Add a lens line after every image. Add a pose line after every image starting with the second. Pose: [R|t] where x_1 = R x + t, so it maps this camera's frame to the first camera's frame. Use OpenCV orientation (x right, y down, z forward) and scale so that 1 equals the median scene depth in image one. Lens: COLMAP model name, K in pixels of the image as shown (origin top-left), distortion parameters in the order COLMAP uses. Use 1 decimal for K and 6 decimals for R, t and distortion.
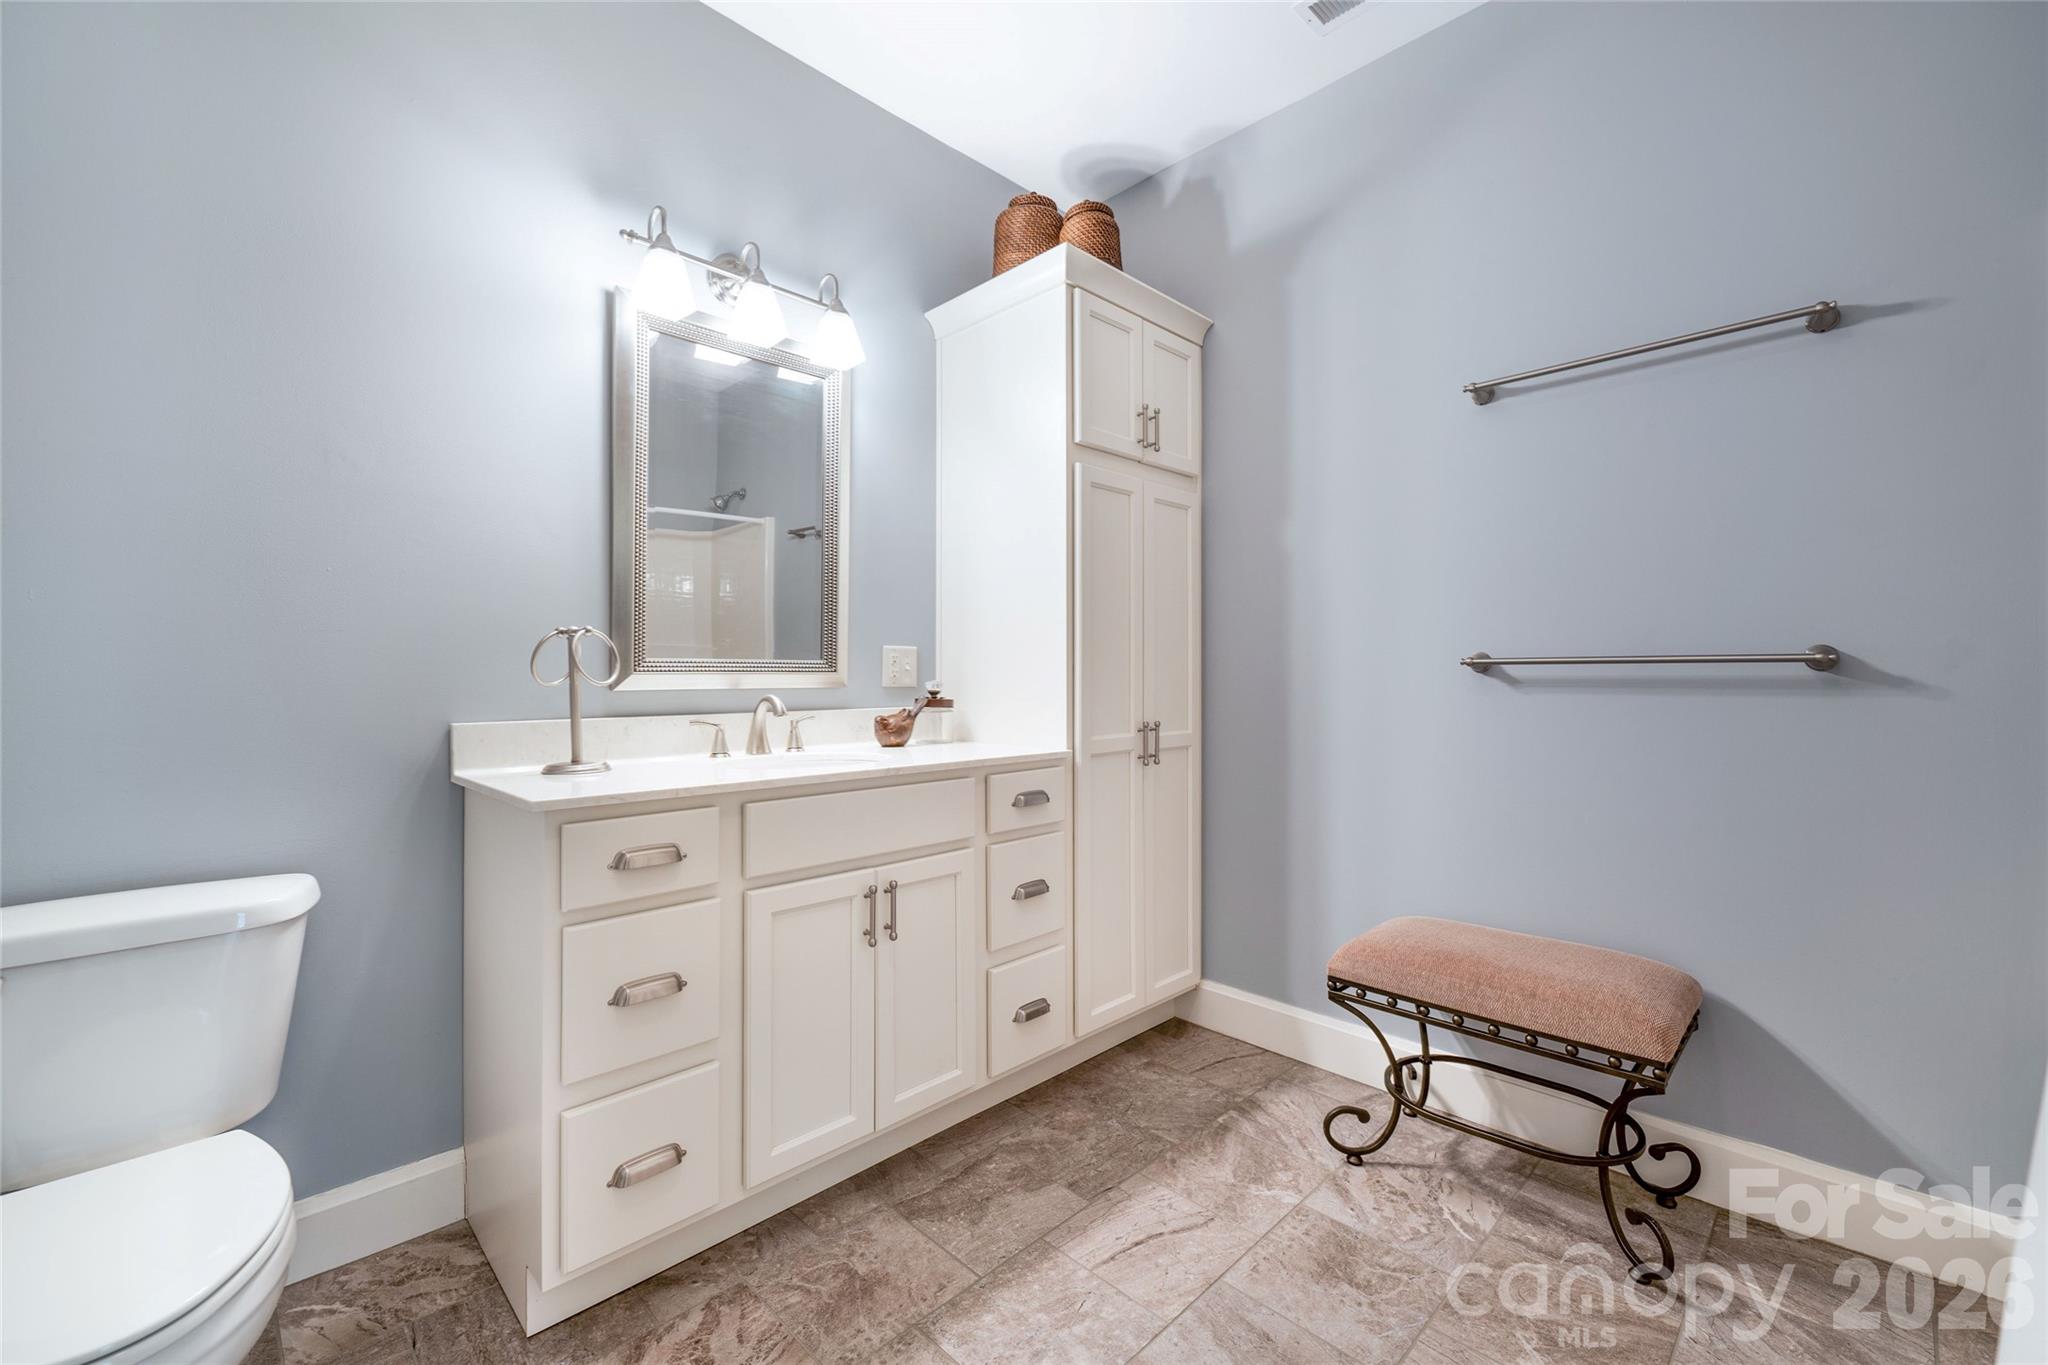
lens RADIAL K [[844.4, 0, 1032.6], [0, 844.4, 678.0], [0, 0, 1]] dist [0.016503, -0.011070]
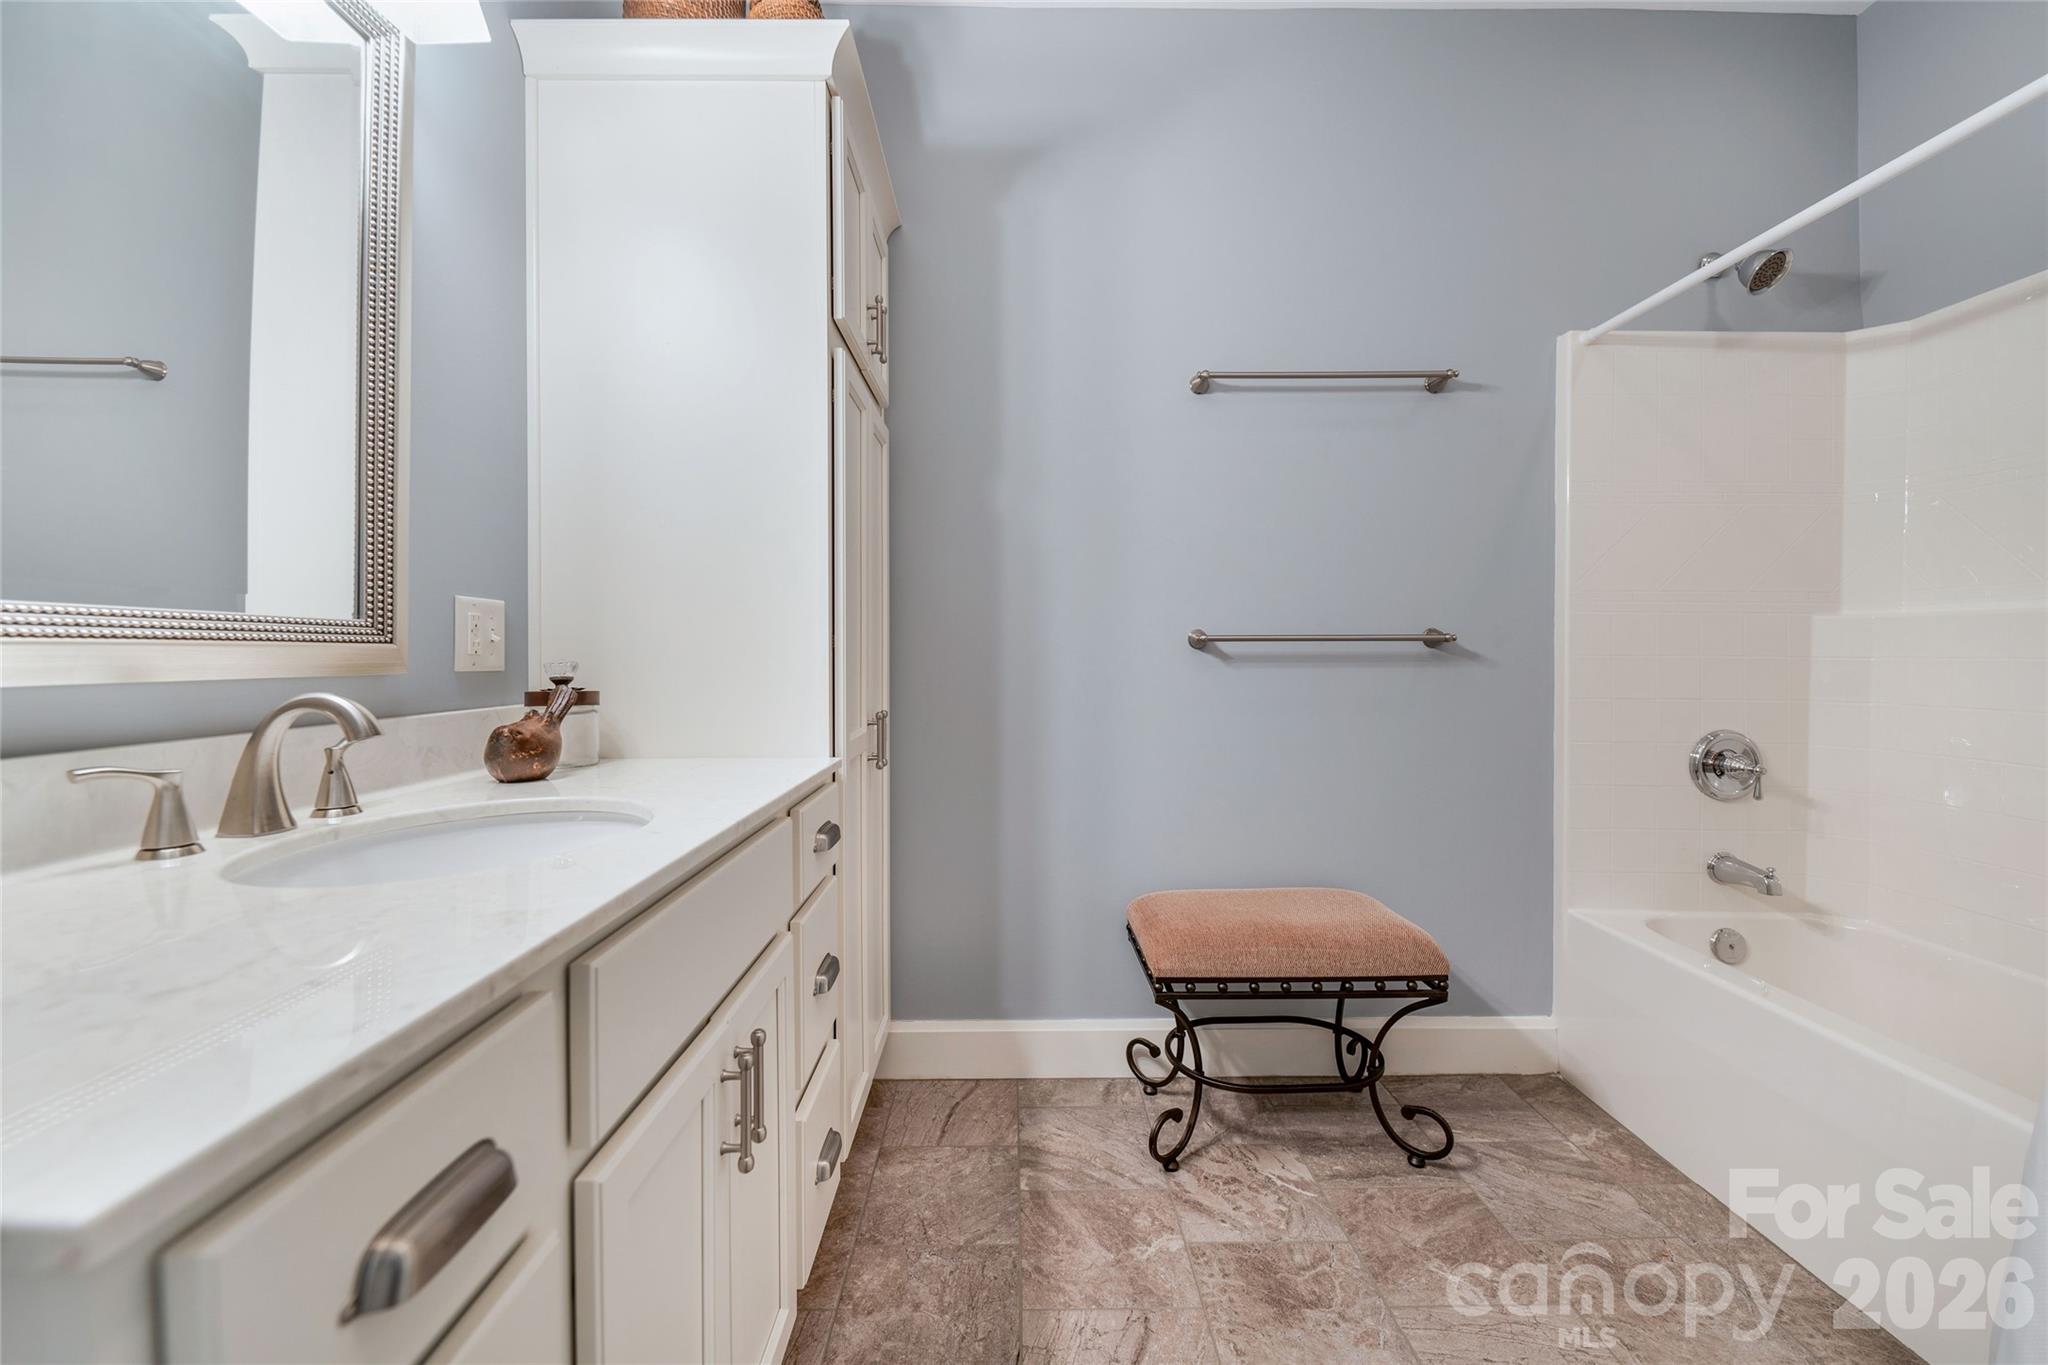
lens RADIAL K [[830.4, 0, 1027.5], [0, 830.4, 663.1], [0, 0, 1]] dist [0.018641, -0.011101]
pose [[0.696016, -0.008282, 0.717978, -0.369544], [0.004104, 0.999963, 0.007556, 0.002713], [-0.718014, -0.002313, 0.696025, 0.443941]]
